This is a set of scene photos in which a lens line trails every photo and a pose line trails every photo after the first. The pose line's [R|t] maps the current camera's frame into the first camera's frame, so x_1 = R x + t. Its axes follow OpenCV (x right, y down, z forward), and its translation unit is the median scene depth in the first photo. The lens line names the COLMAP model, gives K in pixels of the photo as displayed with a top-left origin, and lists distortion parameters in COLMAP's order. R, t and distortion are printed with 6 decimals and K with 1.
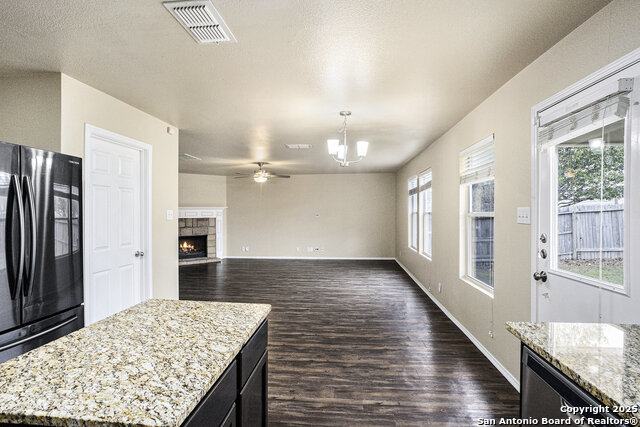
lens RADIAL K [[305.8, 0, 320.0], [0, 305.8, 213.5], [0, 0, 1]] dist [-0.080126, 0.000268]
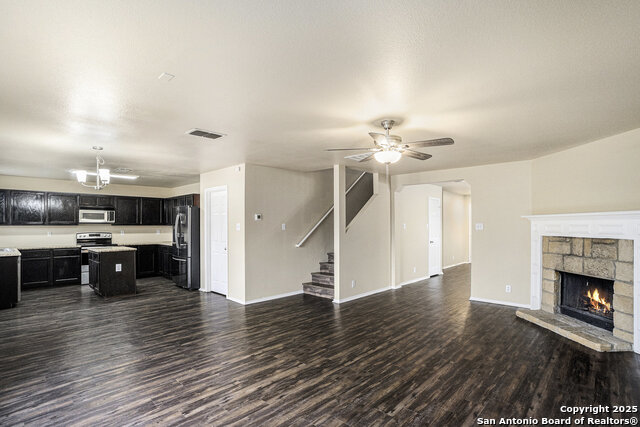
lens RADIAL K [[316.0, 0, 319.3], [0, 316.0, 222.7], [0, 0, 1]] dist [-0.043493, 0.001580]
pose [[-0.614835, -0.003107, -0.788650, 0.254885], [-0.001855, 0.999995, -0.002494, -0.006970], [0.788654, -0.000071, -0.614838, 1.218038]]
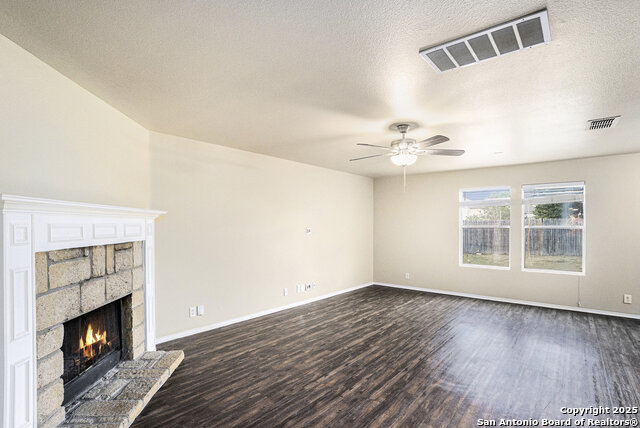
lens RADIAL K [[316.0, 0, 319.3], [0, 316.0, 223.2], [0, 0, 1]] dist [-0.043493, 0.001580]
pose [[0.567412, 0.010593, 0.823366, -0.696274], [0.001911, 0.999898, -0.014181, -0.001193], [-0.823432, 0.009620, 0.567334, 0.824456]]
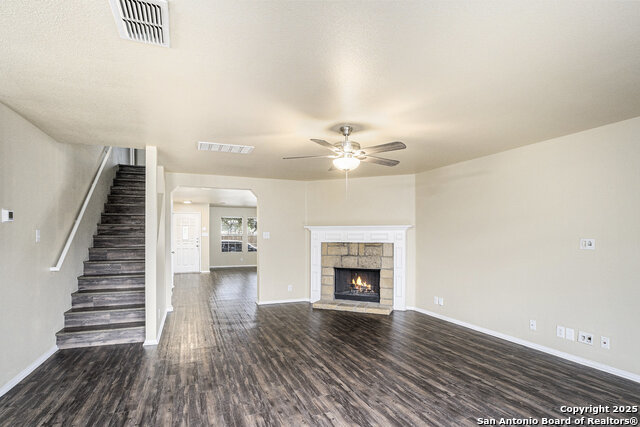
lens RADIAL K [[316.0, 0, 319.3], [0, 316.0, 222.7], [0, 0, 1]] dist [-0.043493, 0.001580]
pose [[0.466842, -0.034549, -0.883666, 0.213050], [-0.008664, 0.999010, -0.043636, 0.003233], [0.884298, 0.028027, 0.466081, 0.738695]]
